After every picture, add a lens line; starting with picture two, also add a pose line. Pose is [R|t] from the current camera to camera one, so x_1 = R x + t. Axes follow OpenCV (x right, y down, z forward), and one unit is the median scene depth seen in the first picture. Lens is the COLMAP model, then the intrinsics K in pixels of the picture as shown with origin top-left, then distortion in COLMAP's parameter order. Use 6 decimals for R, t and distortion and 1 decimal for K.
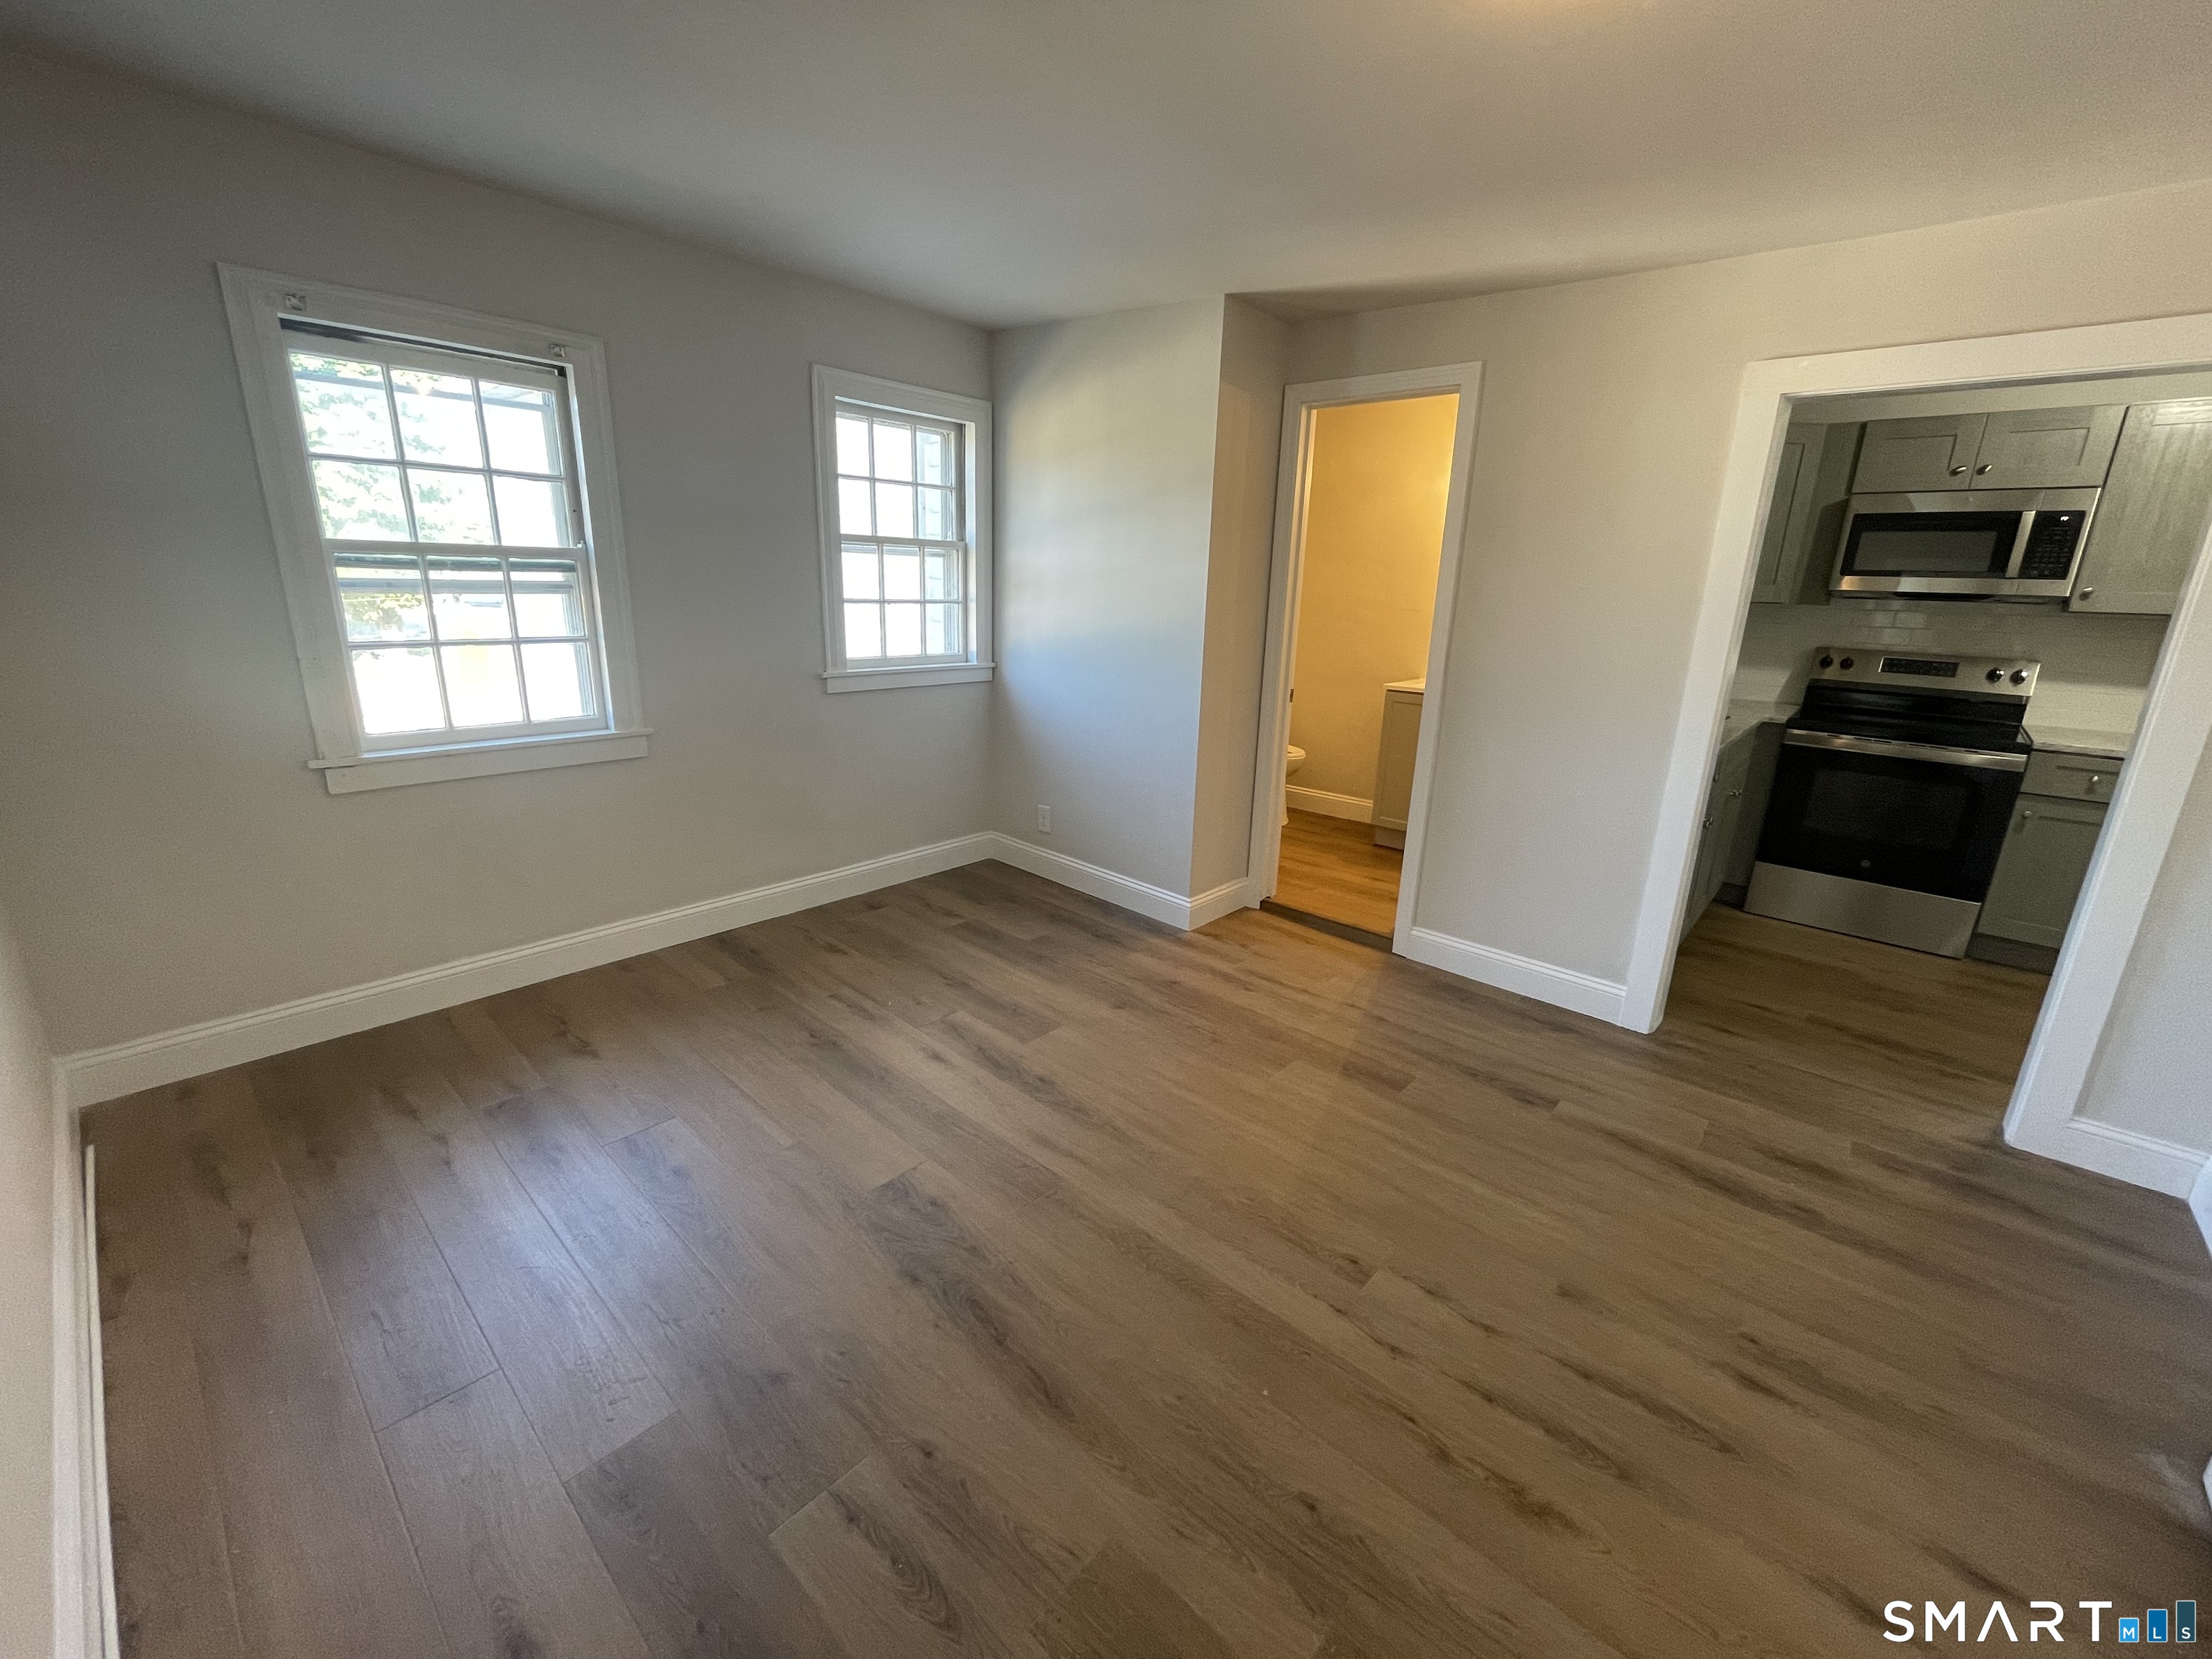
lens RADIAL K [[898.7, 0, 1106.0], [0, 898.7, 829.5], [0, 0, 1]] dist [-0.002792, -0.000511]
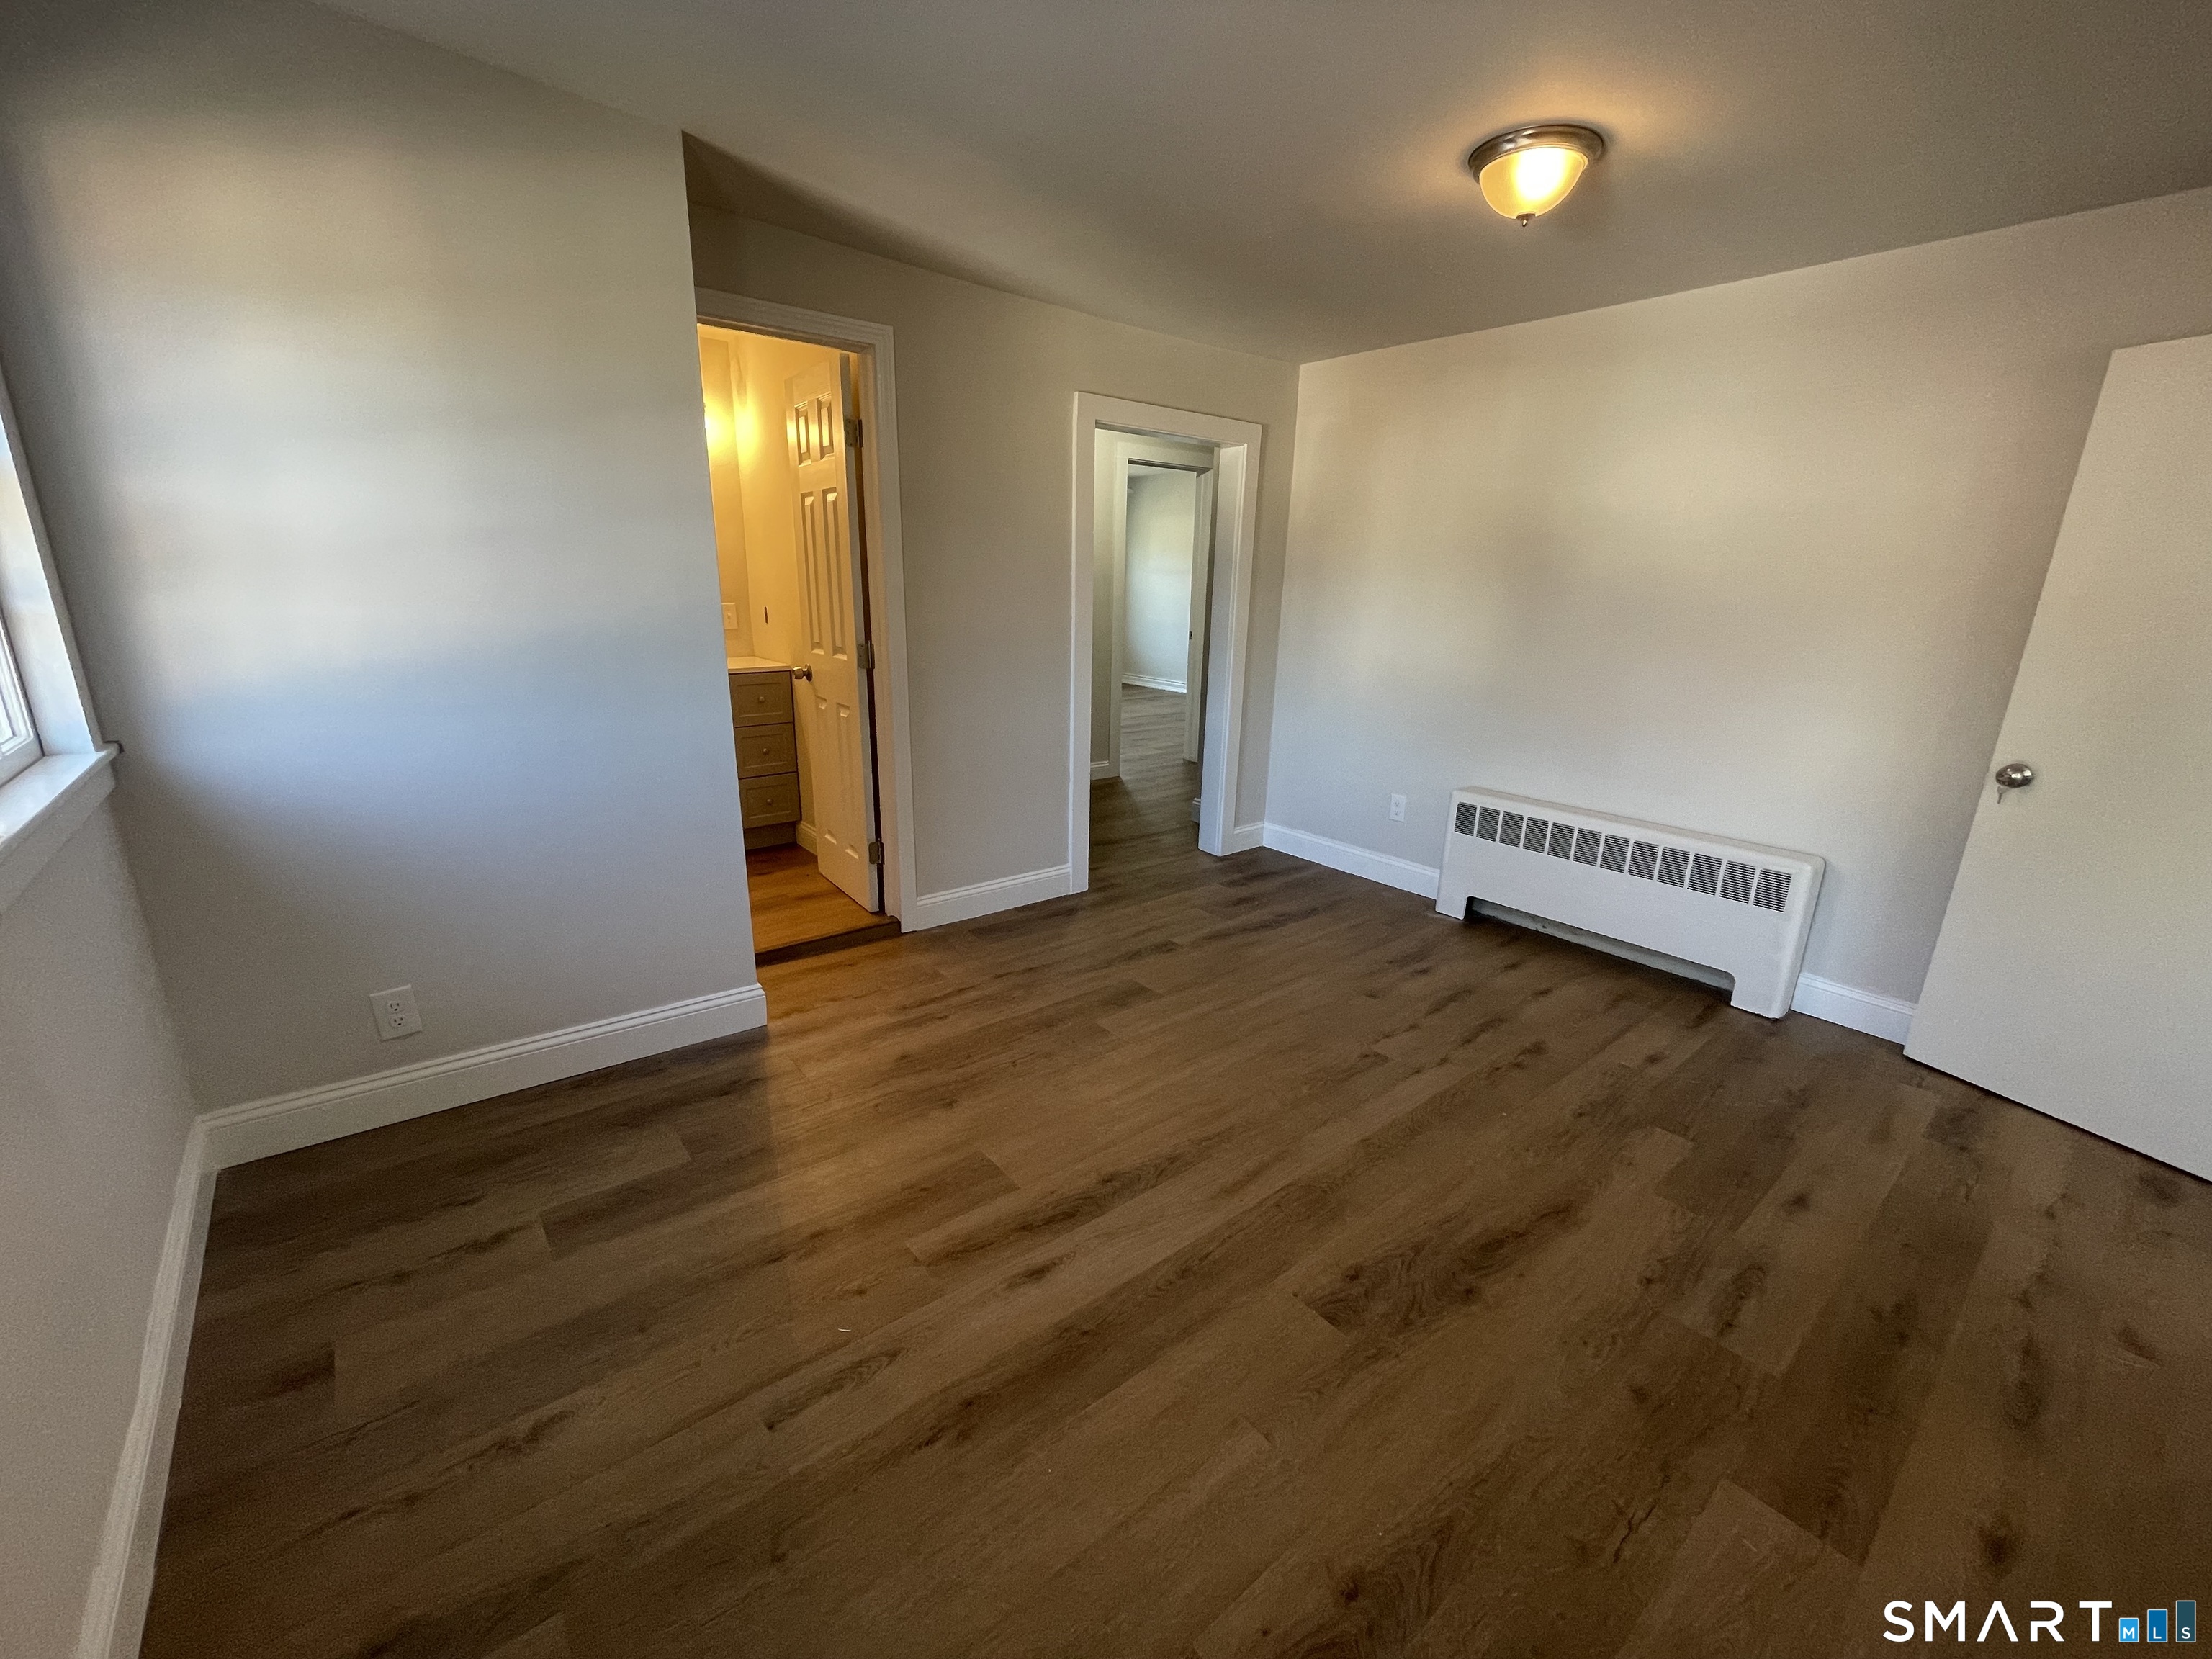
lens RADIAL K [[898.7, 0, 1106.0], [0, 898.7, 829.5], [0, 0, 1]] dist [-0.002792, -0.000511]
pose [[0.148178, -0.297968, 0.943005, -0.713391], [0.246090, 0.934648, 0.256658, -0.219446], [-0.957853, 0.194033, 0.211821, 0.732363]]
